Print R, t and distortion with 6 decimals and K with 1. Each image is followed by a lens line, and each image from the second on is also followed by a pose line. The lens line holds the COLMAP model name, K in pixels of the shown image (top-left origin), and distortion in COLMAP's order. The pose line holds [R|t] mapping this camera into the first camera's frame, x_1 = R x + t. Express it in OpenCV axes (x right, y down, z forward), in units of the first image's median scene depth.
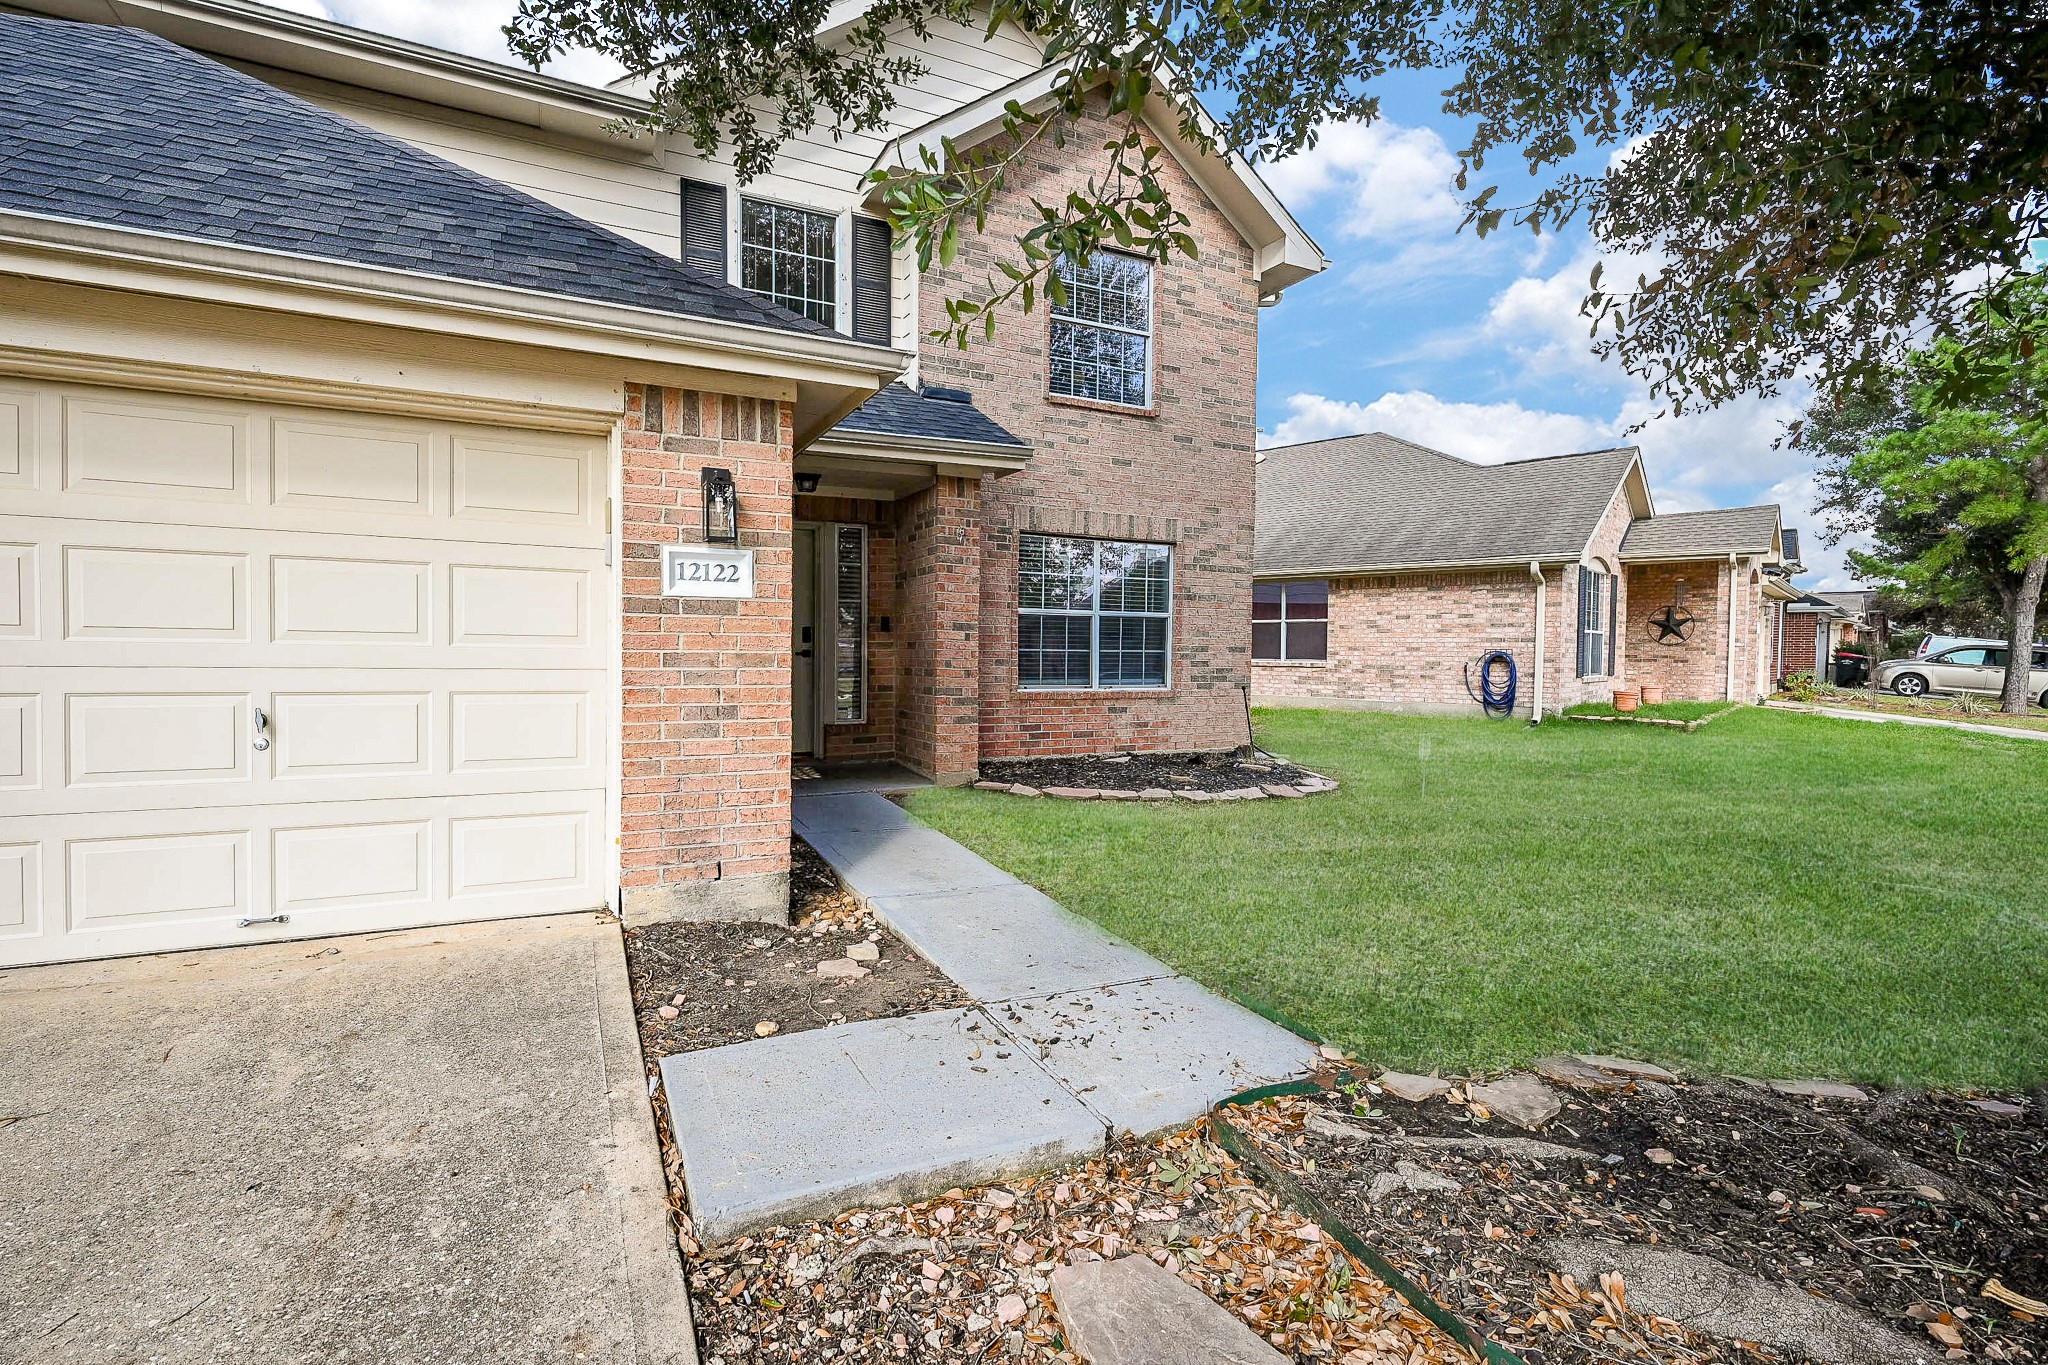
lens RADIAL K [[954.5, 0, 1020.4], [0, 954.5, 661.4], [0, 0, 1]] dist [0.015864, -0.000236]
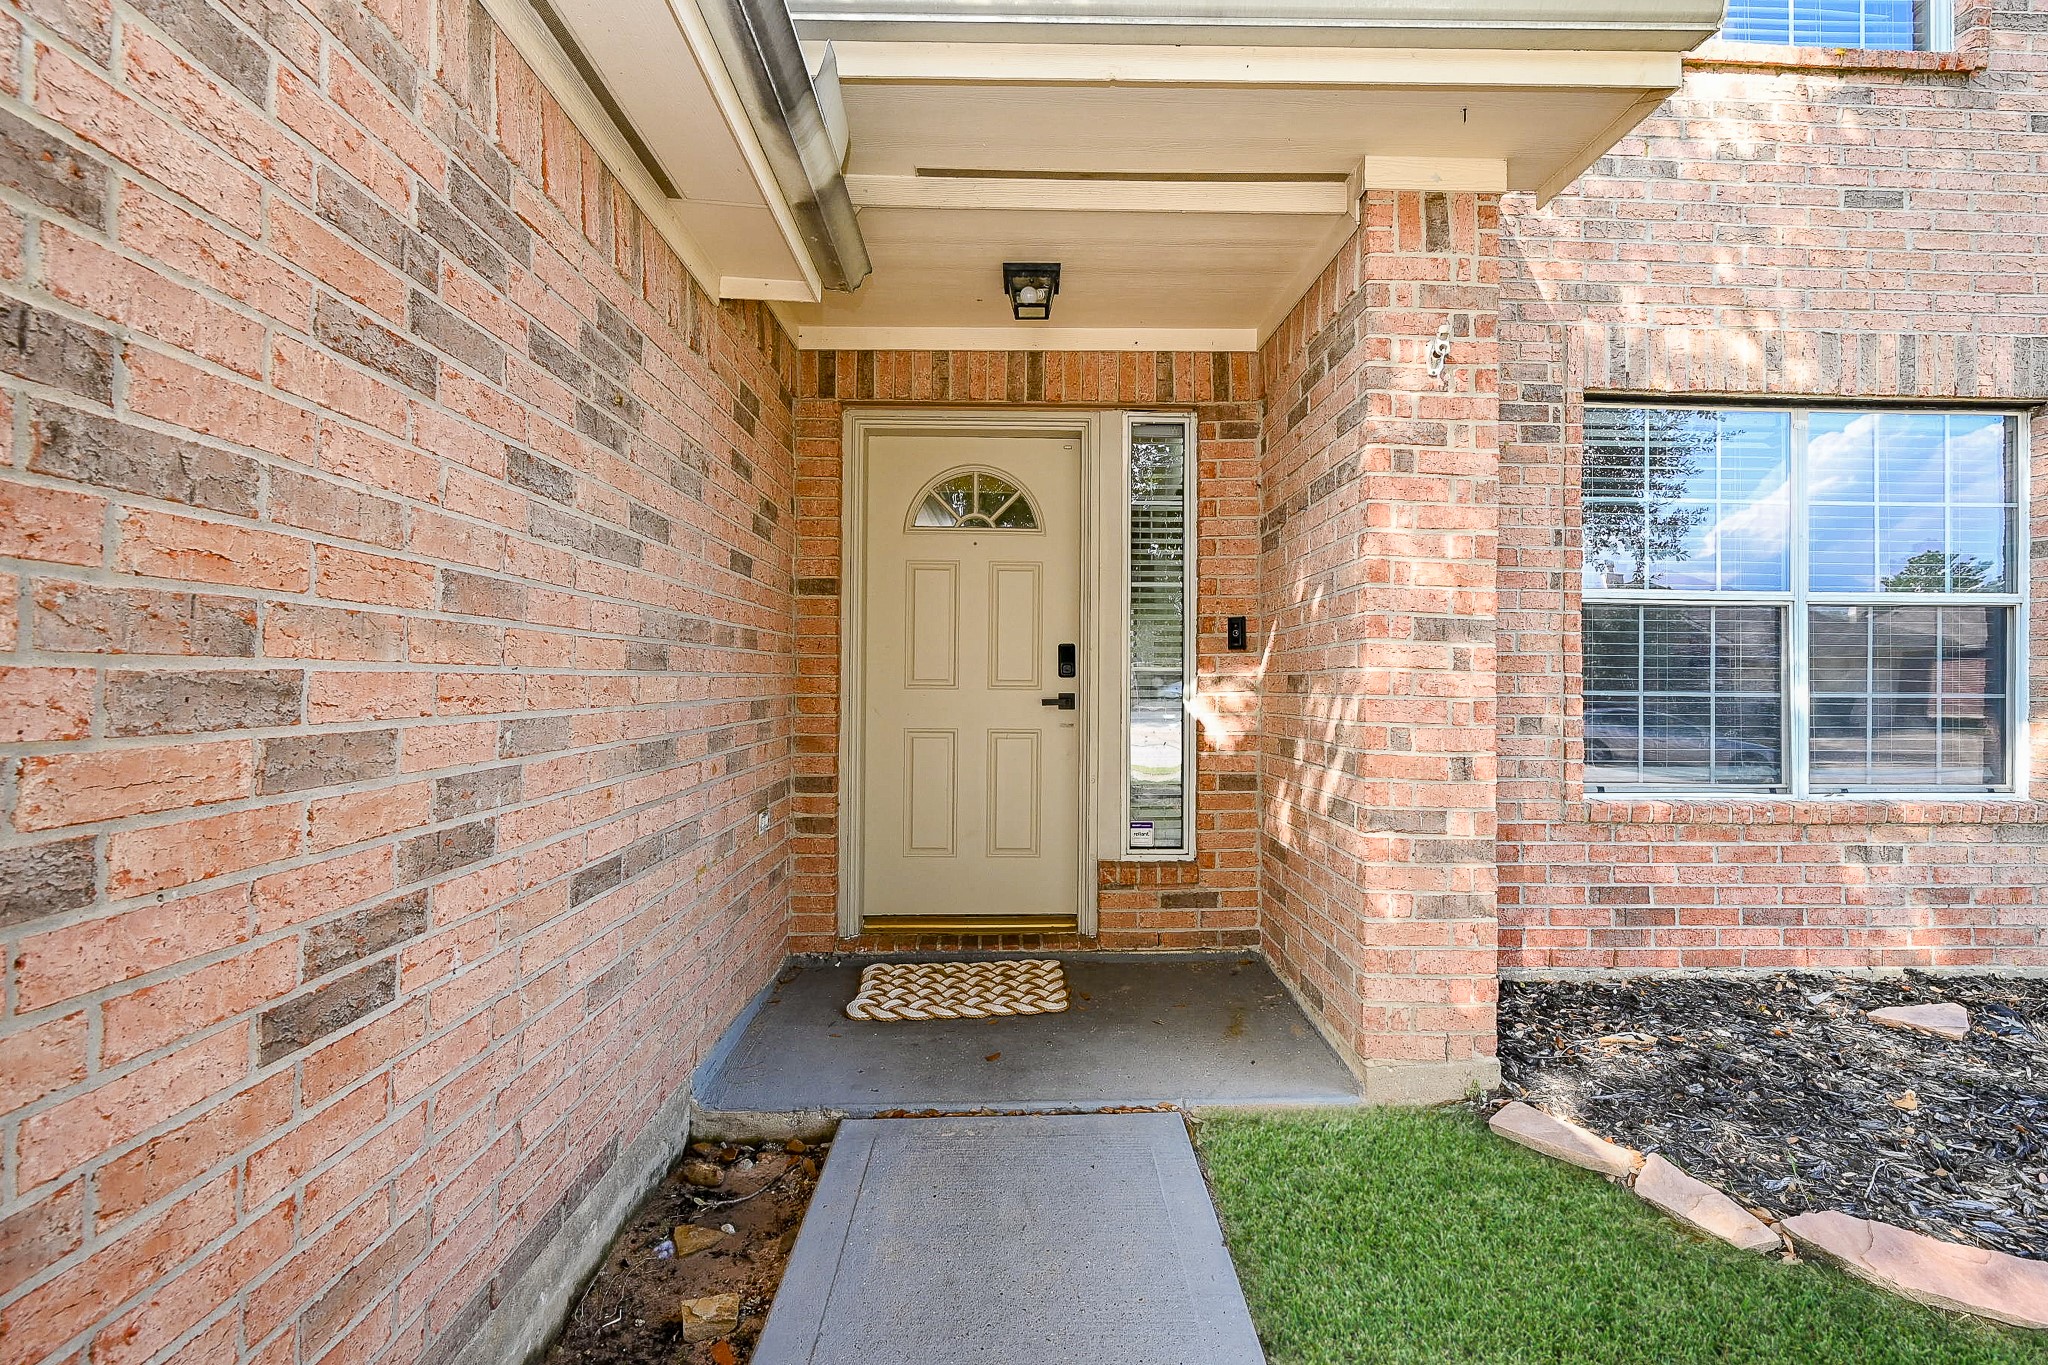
lens RADIAL K [[940.8, 0, 1026.9], [0, 940.8, 683.7], [0, 0, 1]] dist [-0.005659, -0.000454]
pose [[0.910375, -0.004340, -0.413762, -0.050987], [-0.001455, 0.999905, -0.013689, -0.010697], [0.413783, 0.013064, 0.910282, 0.561206]]
